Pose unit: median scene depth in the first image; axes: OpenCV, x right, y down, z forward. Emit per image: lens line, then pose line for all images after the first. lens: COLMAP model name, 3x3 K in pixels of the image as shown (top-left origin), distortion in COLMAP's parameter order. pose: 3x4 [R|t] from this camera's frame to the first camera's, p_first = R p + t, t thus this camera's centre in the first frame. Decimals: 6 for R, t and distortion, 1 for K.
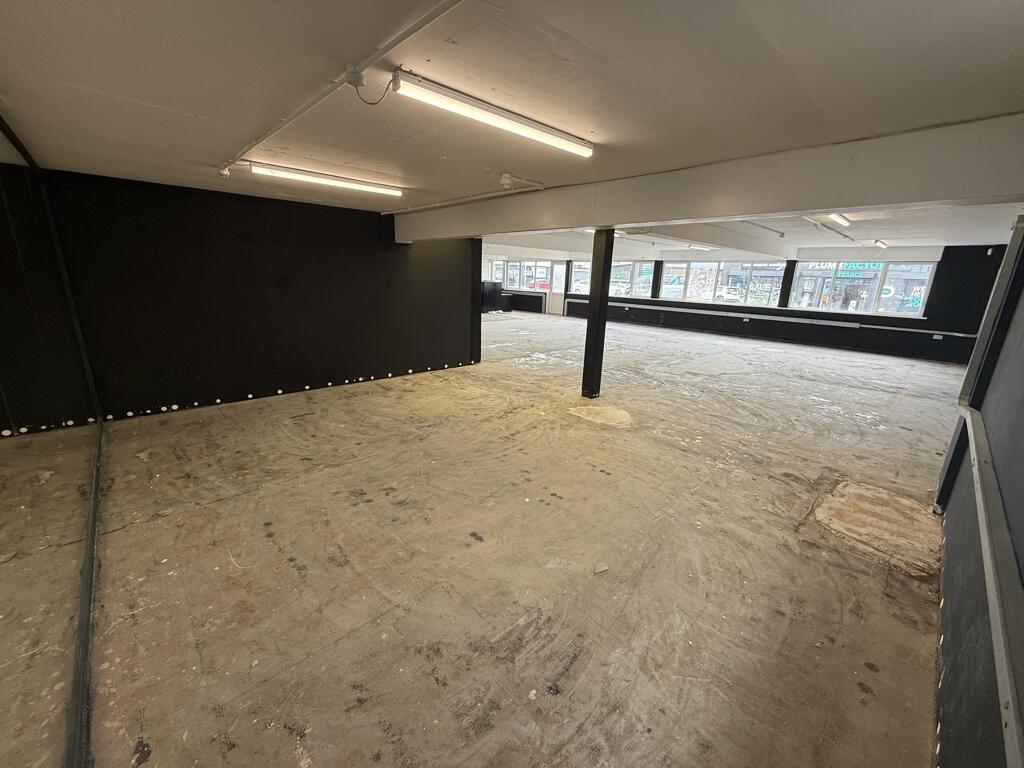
lens RADIAL K [[407.9, 0, 510.2], [0, 407.9, 383.2], [0, 0, 1]] dist [-0.000257, 0.000142]
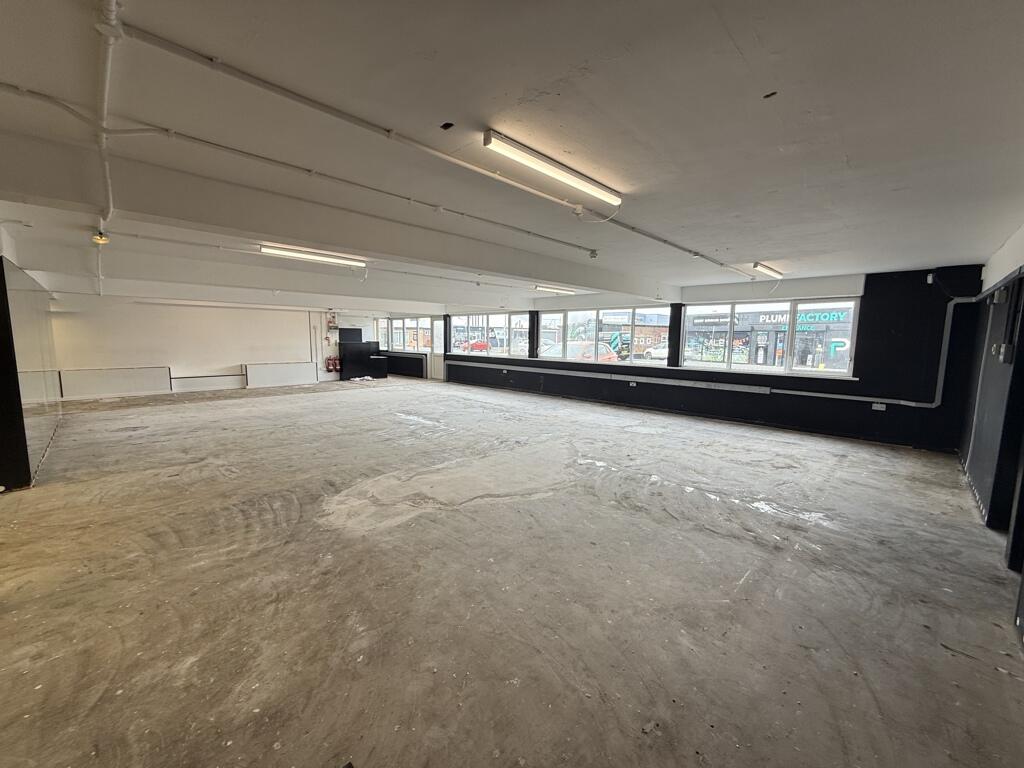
lens RADIAL K [[407.9, 0, 510.2], [0, 407.9, 383.2], [0, 0, 1]] dist [-0.000257, 0.000142]
pose [[0.999244, -0.024270, 0.030382, 0.279377], [0.028480, 0.988747, -0.146863, -0.045721], [-0.026476, 0.147617, 0.988690, 0.230832]]
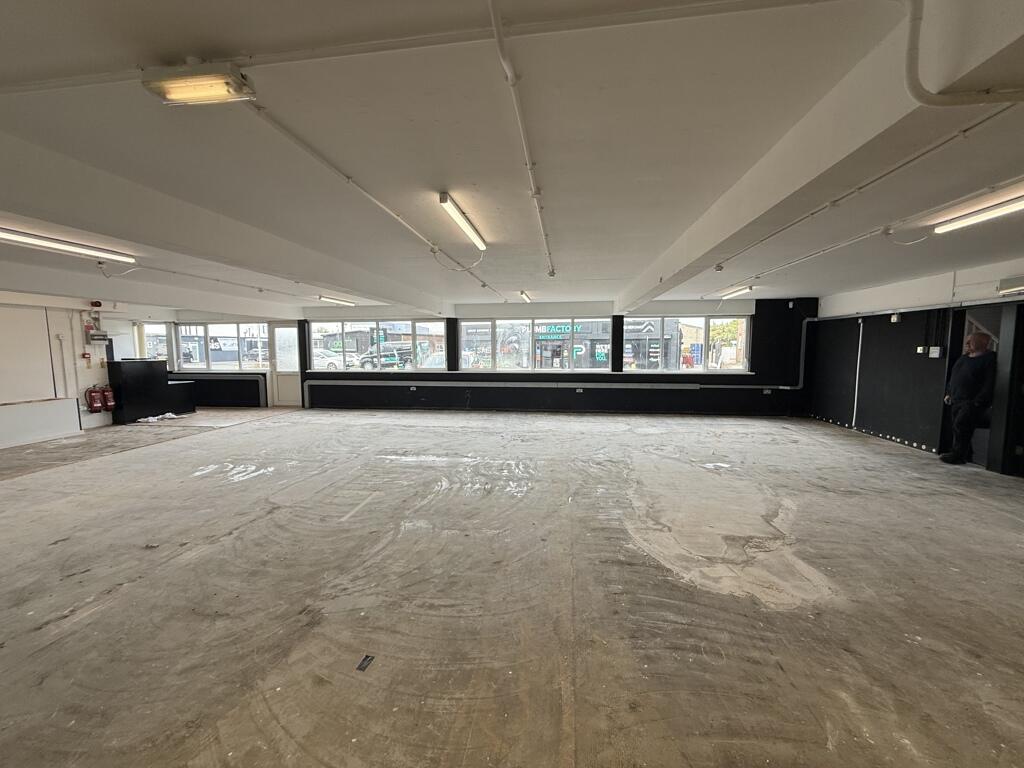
lens RADIAL K [[407.9, 0, 510.2], [0, 407.9, 383.2], [0, 0, 1]] dist [-0.000257, 0.000142]
pose [[0.779764, -0.090258, 0.619533, -0.003894], [0.190118, 0.976962, -0.096958, -0.099197], [-0.596509, 0.193388, 0.778959, 0.394695]]
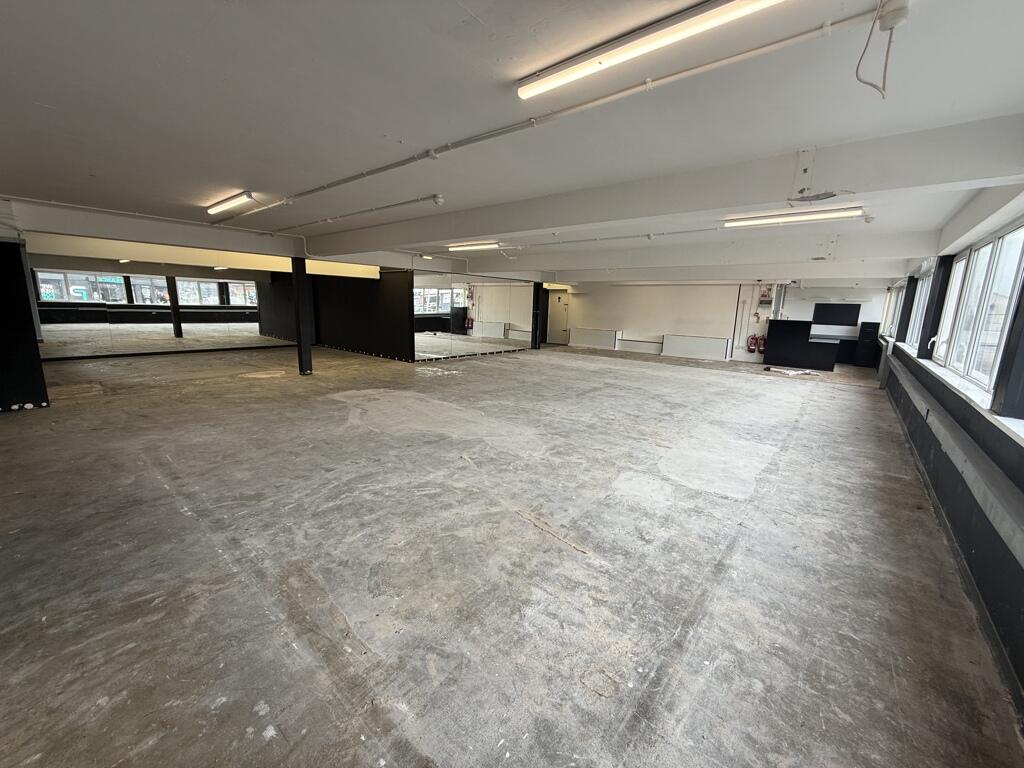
lens RADIAL K [[407.9, 0, 510.2], [0, 407.9, 383.2], [0, 0, 1]] dist [-0.000257, 0.000142]
pose [[0.107947, 0.166434, -0.980126, 0.668156], [-0.277652, 0.951704, 0.131029, -0.131674], [0.954598, 0.257990, 0.148945, 0.581319]]
